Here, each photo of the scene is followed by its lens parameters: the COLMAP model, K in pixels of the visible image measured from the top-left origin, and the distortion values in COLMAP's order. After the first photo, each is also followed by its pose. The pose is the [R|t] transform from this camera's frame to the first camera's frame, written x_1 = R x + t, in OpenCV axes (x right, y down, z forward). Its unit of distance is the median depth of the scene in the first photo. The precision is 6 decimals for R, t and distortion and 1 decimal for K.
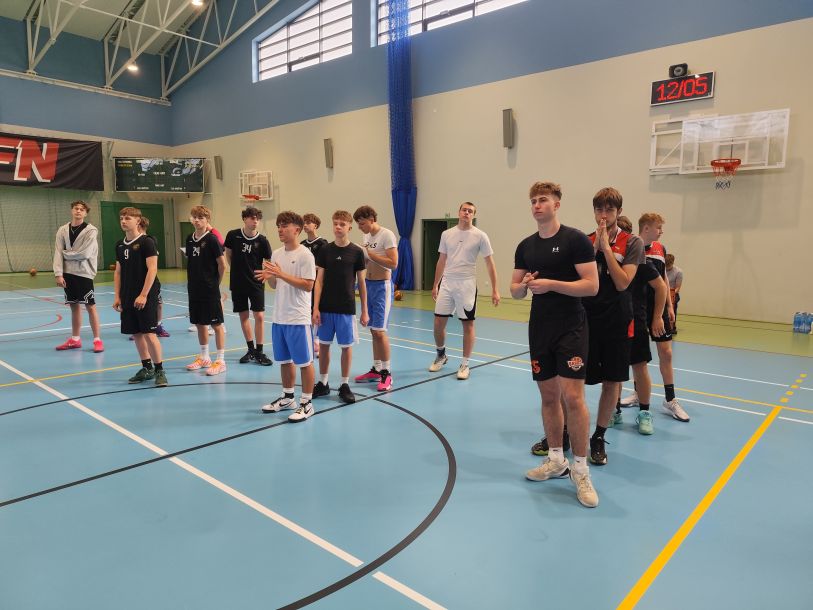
lens RADIAL K [[556.2, 0, 411.2], [0, 556.2, 307.6], [0, 0, 1]] dist [0.024292, -0.024003]
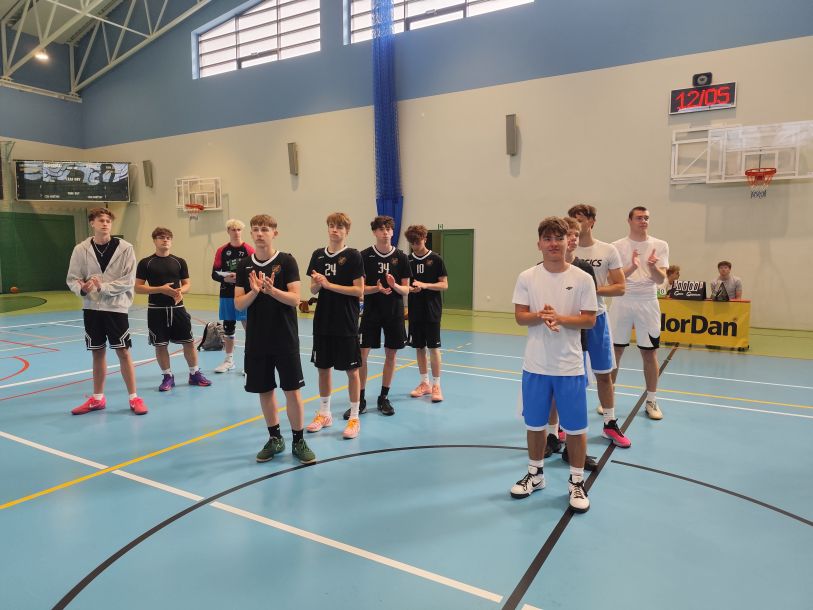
lens RADIAL K [[556.2, 0, 403.9], [0, 556.2, 301.8], [0, 0, 1]] dist [0.024292, -0.024003]
pose [[0.981932, -0.030945, 0.186689, -0.179935], [0.036521, 0.998981, -0.026502, -0.017570], [-0.185678, 0.032841, 0.982062, 0.103605]]
